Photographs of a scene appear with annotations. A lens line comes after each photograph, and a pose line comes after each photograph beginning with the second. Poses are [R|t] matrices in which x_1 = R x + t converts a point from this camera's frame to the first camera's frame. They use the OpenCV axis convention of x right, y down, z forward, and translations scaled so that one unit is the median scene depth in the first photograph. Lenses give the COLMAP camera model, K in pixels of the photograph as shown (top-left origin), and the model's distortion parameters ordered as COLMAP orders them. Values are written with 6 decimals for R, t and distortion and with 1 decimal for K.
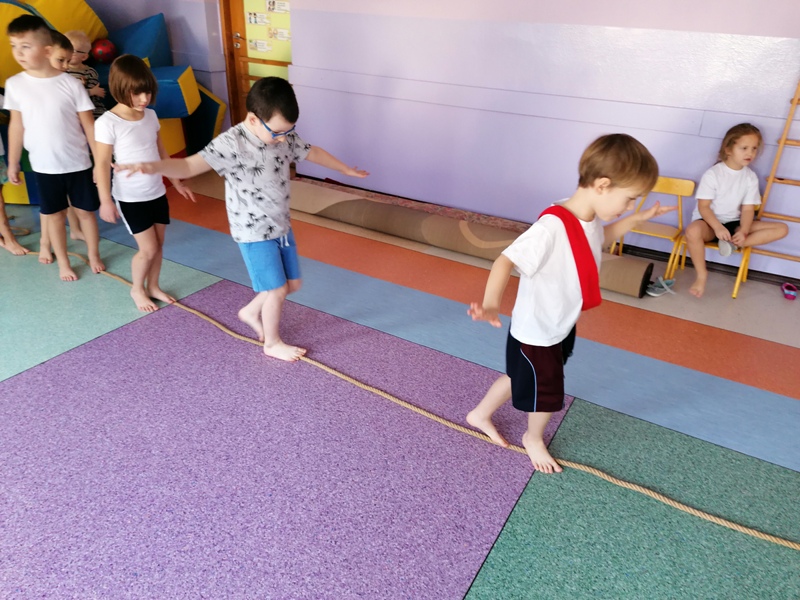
lens RADIAL K [[596.5, 0, 400.0], [0, 596.5, 300.0], [0, 0, 1]] dist [0.106013, -0.125463]
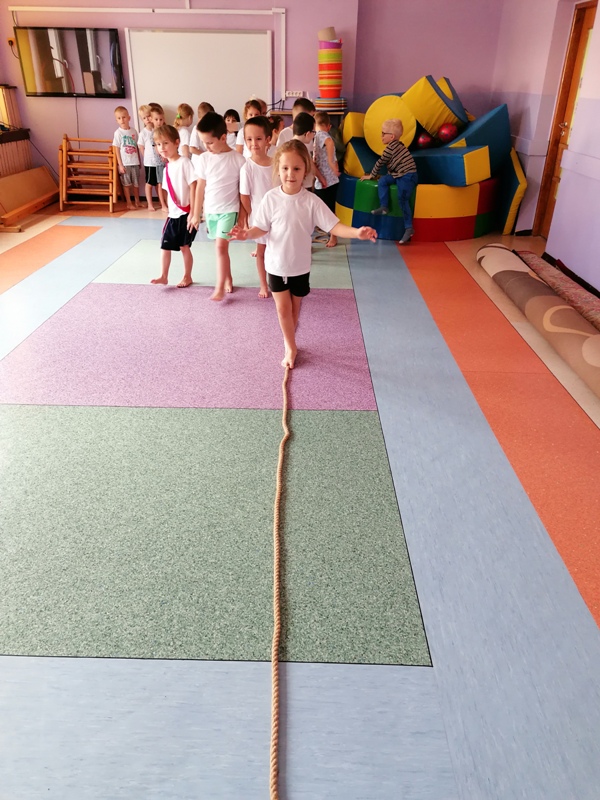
lens RADIAL K [[600.8, 0, 300.0], [0, 600.8, 400.0], [0, 0, 1]] dist [0.093516, -0.114923]
pose [[0.505523, 0.372988, -0.778027, 0.837392], [-0.383250, 0.904964, 0.184825, -0.012676], [0.773024, 0.204745, 0.600427, 0.120572]]
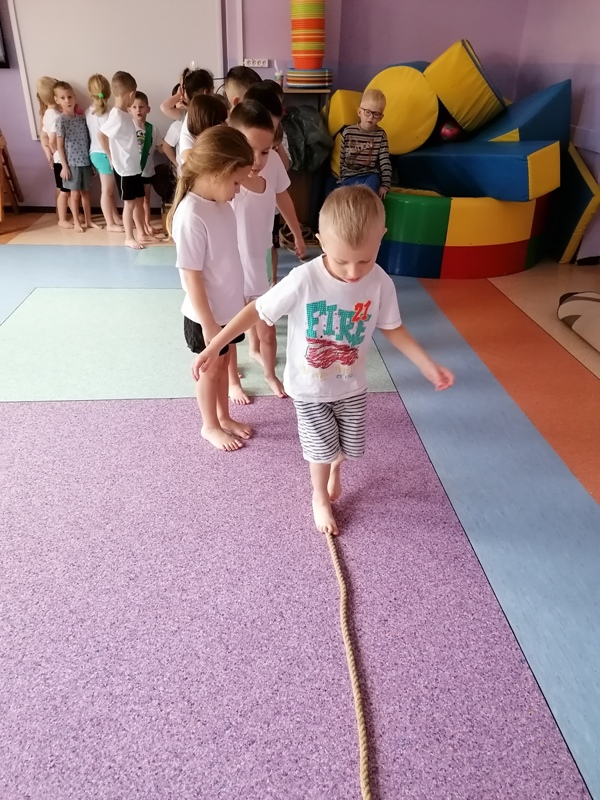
lens RADIAL K [[600.8, 0, 300.0], [0, 600.8, 400.0], [0, 0, 1]] dist [0.093516, -0.114923]
pose [[0.592122, 0.372838, -0.714411, 0.227109], [-0.361183, 0.915287, 0.178314, -0.124938], [0.720374, 0.152449, 0.676625, 0.348784]]
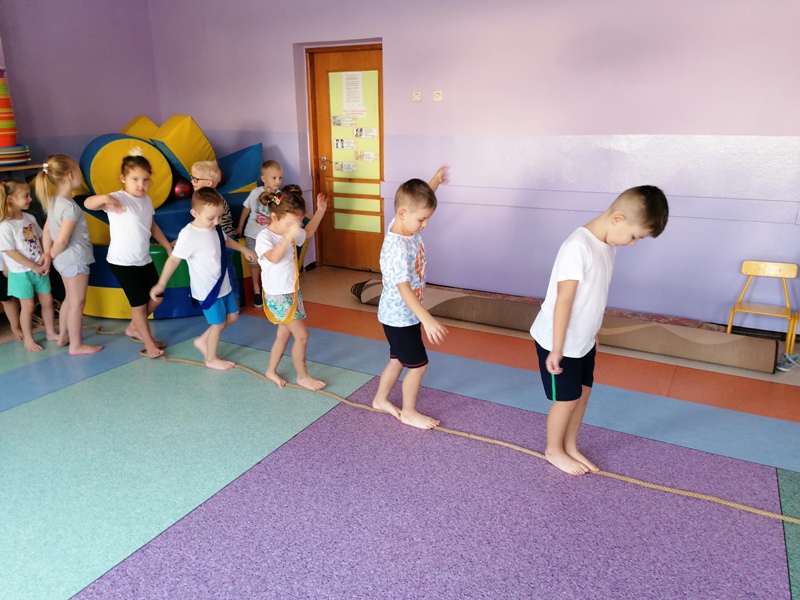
lens RADIAL K [[596.5, 0, 400.0], [0, 596.5, 300.0], [0, 0, 1]] dist [0.106013, -0.125463]
pose [[0.998148, -0.051571, 0.032255, -0.280561], [0.056279, 0.984175, -0.168025, 0.012353], [-0.023079, 0.169530, 0.985255, -0.054205]]
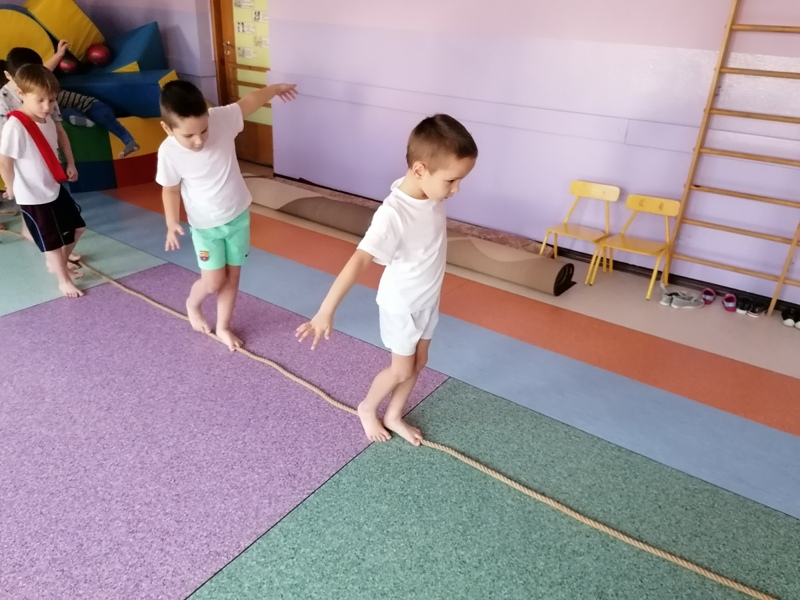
lens RADIAL K [[600.8, 0, 400.0], [0, 600.8, 300.0], [0, 0, 1]] dist [0.093516, -0.114923]
pose [[0.996801, 0.043067, -0.067325, 0.197714], [-0.044715, 0.998731, -0.023167, 0.039835], [0.066242, 0.026104, 0.997462, -0.056179]]
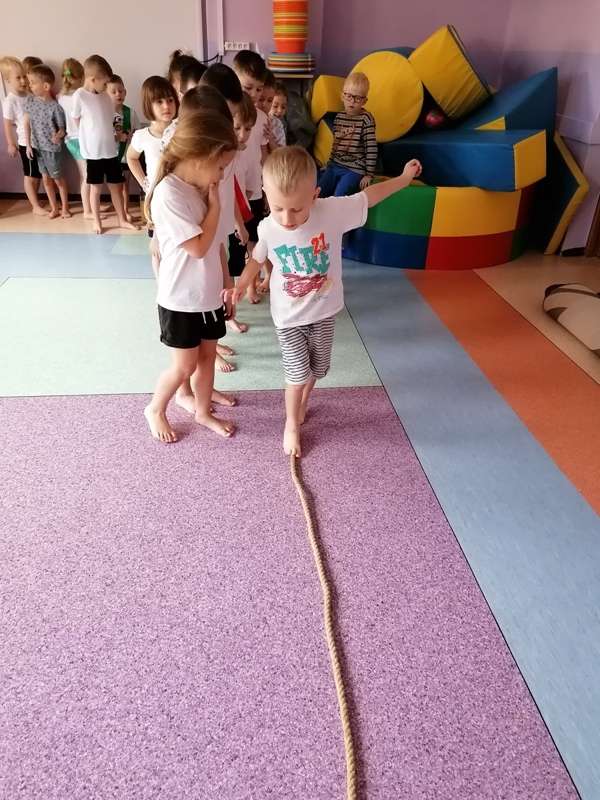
lens RADIAL K [[600.8, 0, 300.0], [0, 600.8, 400.0], [0, 0, 1]] dist [0.093516, -0.114923]
pose [[0.612807, 0.383372, -0.691009, 0.209759], [-0.364150, 0.913059, 0.183627, -0.126890], [0.701329, 0.139103, 0.699134, 0.361130]]
